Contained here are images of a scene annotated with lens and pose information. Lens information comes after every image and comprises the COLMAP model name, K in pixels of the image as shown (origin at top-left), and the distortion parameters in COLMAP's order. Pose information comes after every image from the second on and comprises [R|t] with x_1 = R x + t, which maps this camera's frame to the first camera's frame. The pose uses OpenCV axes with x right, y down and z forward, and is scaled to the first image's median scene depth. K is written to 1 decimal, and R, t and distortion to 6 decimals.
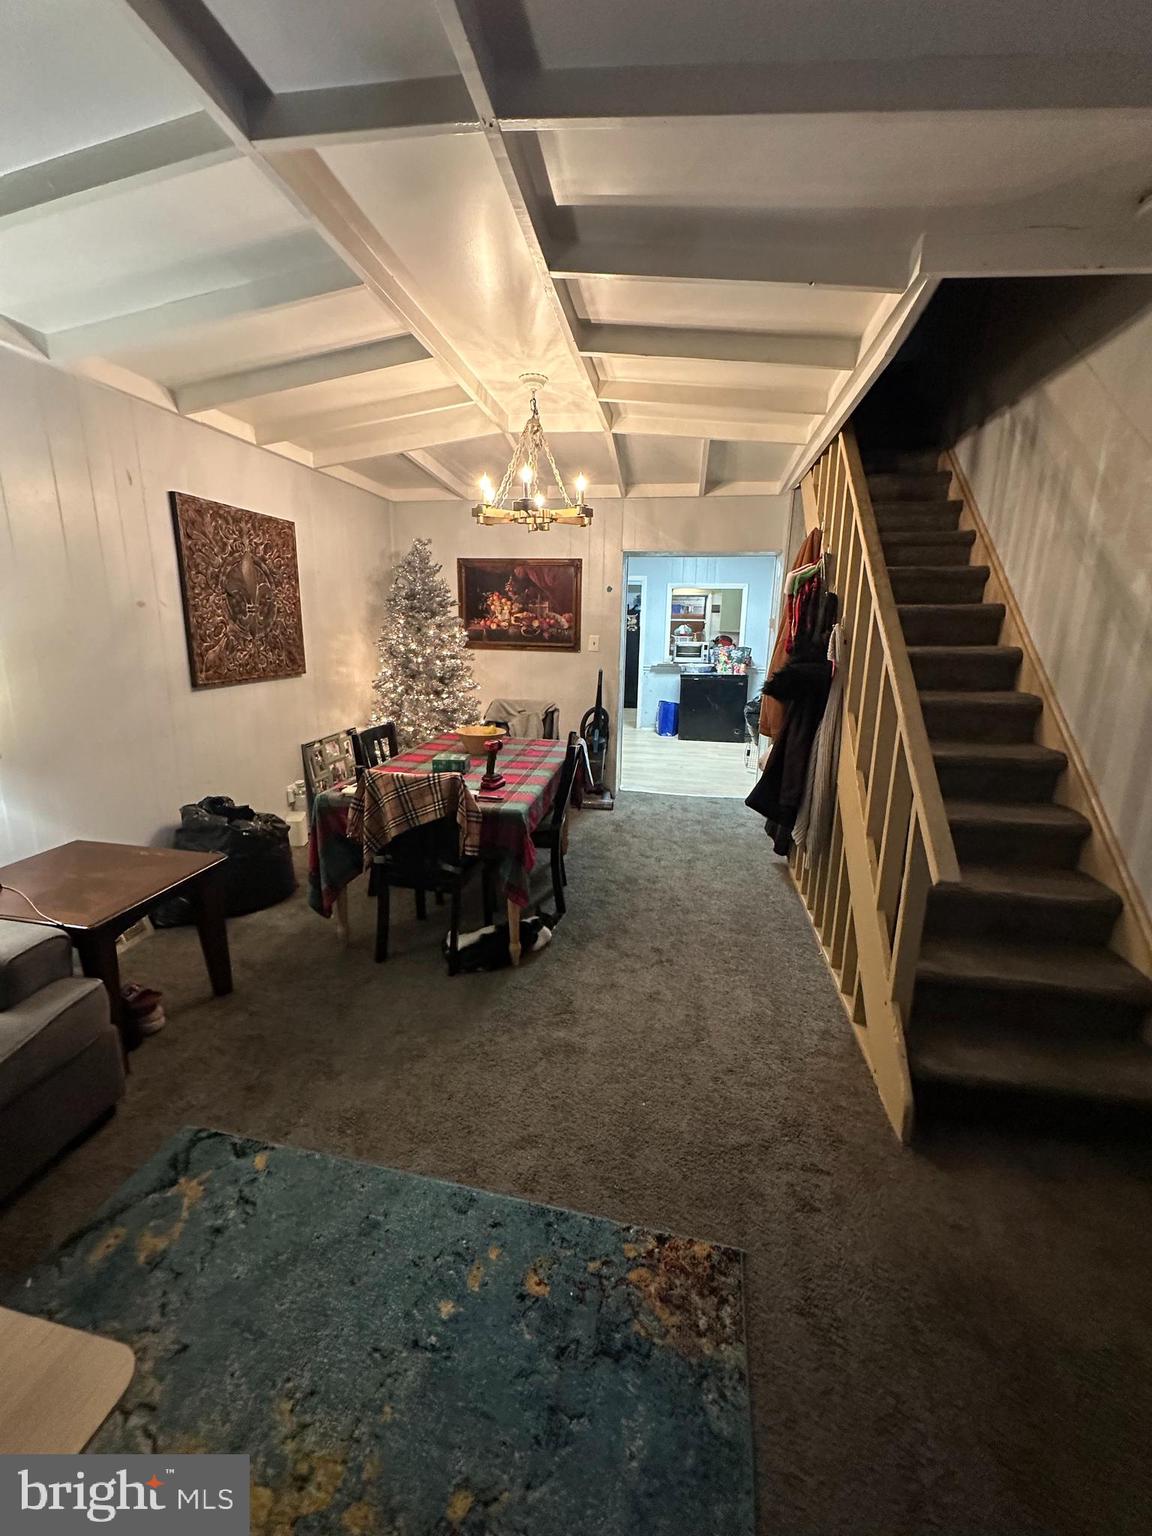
lens RADIAL K [[614.9, 0, 572.0], [0, 614.9, 766.0], [0, 0, 1]] dist [-0.002539, 0.000863]
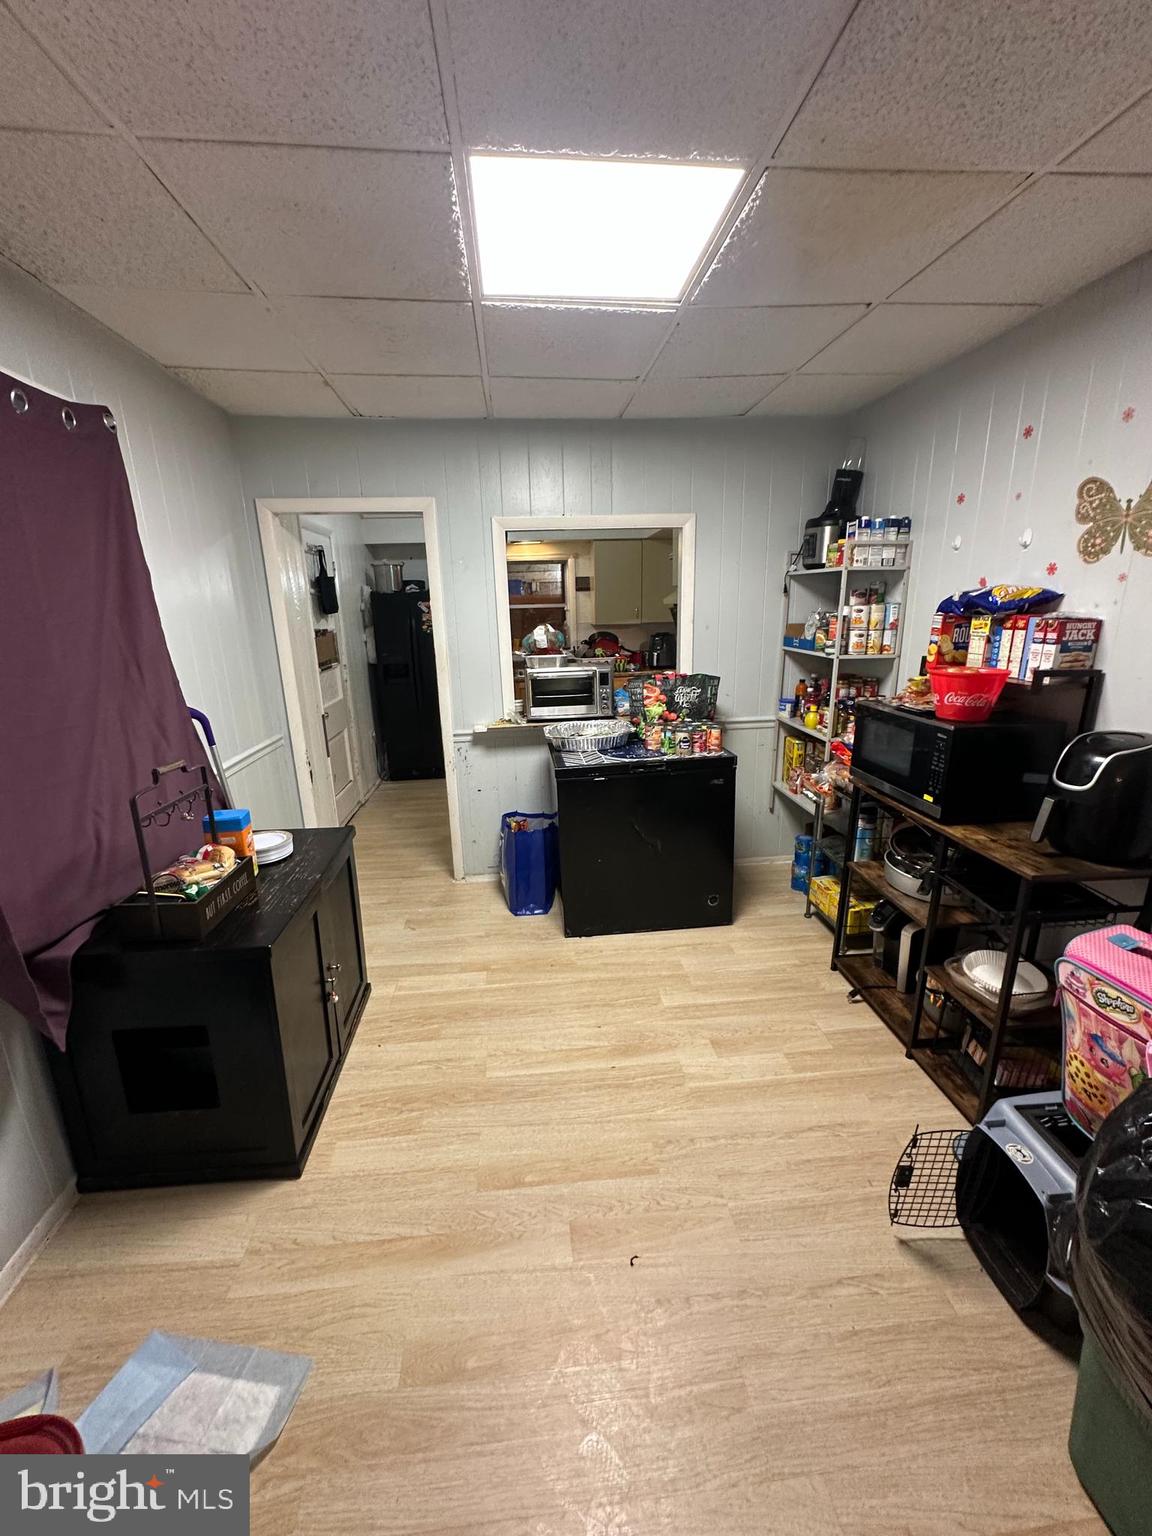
lens RADIAL K [[614.9, 0, 579.2], [0, 614.9, 767.9], [0, 0, 1]] dist [-0.002539, 0.000863]
pose [[0.961598, -0.105597, 0.253336, 0.296942], [0.097491, 0.994247, 0.044376, -0.484233], [-0.256565, -0.017974, 0.966360, 1.931024]]
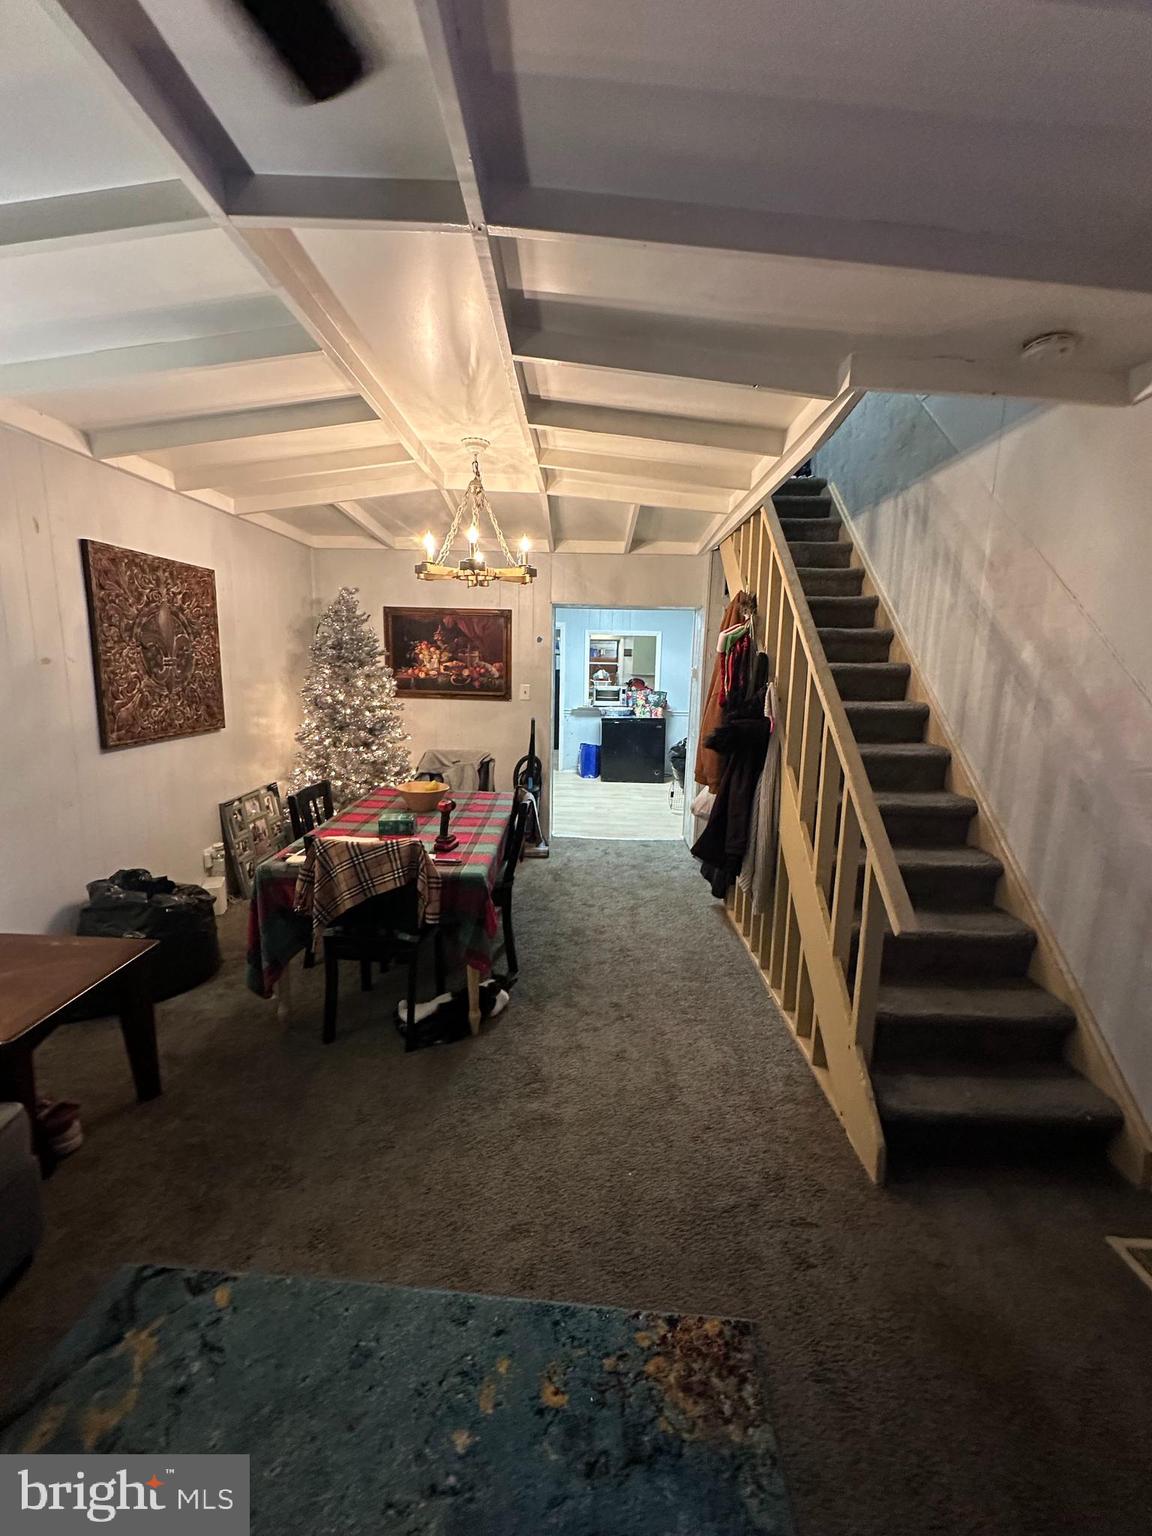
lens RADIAL K [[614.9, 0, 572.3], [0, 614.9, 766.3], [0, 0, 1]] dist [-0.002539, 0.000863]
pose [[0.988458, -0.021002, 0.150035, -0.079952], [0.029745, 0.997972, -0.056270, -0.036911], [-0.148549, 0.060083, 0.987078, 0.001065]]
